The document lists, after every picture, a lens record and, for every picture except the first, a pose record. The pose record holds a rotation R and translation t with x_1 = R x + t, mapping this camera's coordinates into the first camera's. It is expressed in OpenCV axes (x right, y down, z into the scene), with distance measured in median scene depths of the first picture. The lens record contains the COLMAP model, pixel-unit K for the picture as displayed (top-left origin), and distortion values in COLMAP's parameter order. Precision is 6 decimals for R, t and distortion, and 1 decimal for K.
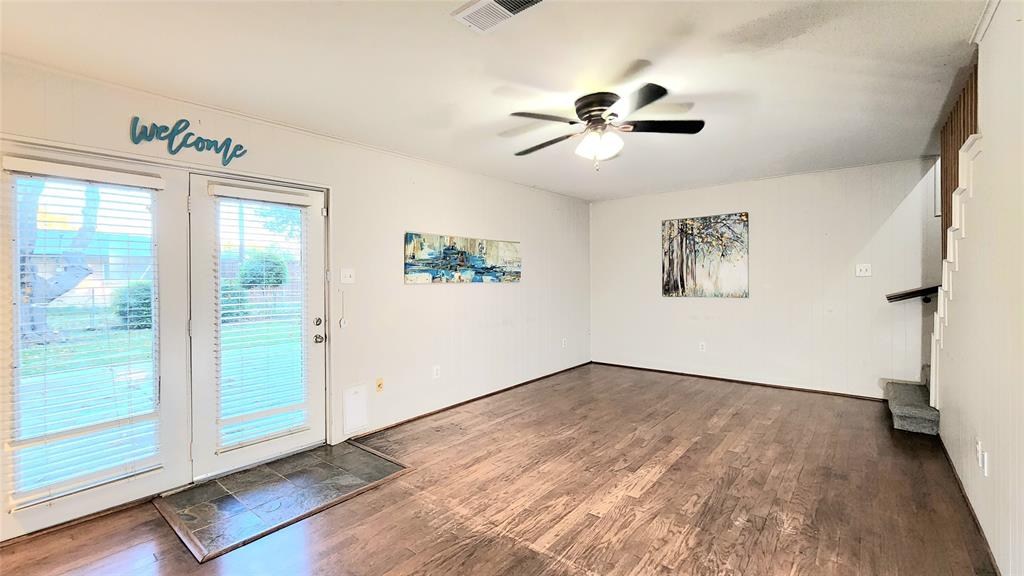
lens RADIAL K [[435.0, 0, 513.6], [0, 435.0, 280.4], [0, 0, 1]] dist [-0.000445, 0.000174]
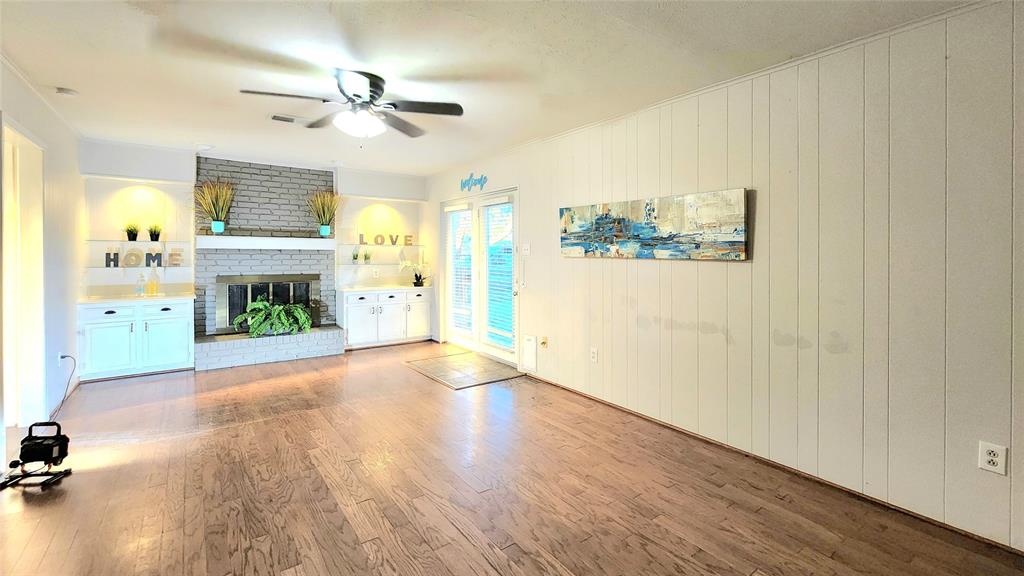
lens RADIAL K [[435.0, 0, 530.4], [0, 435.0, 255.6], [0, 0, 1]] dist [-0.000445, 0.000174]
pose [[-0.225959, 0.019649, -0.973939, 0.729996], [-0.005928, 0.999750, 0.021545, -0.016164], [0.974119, 0.010642, -0.225786, 1.068292]]
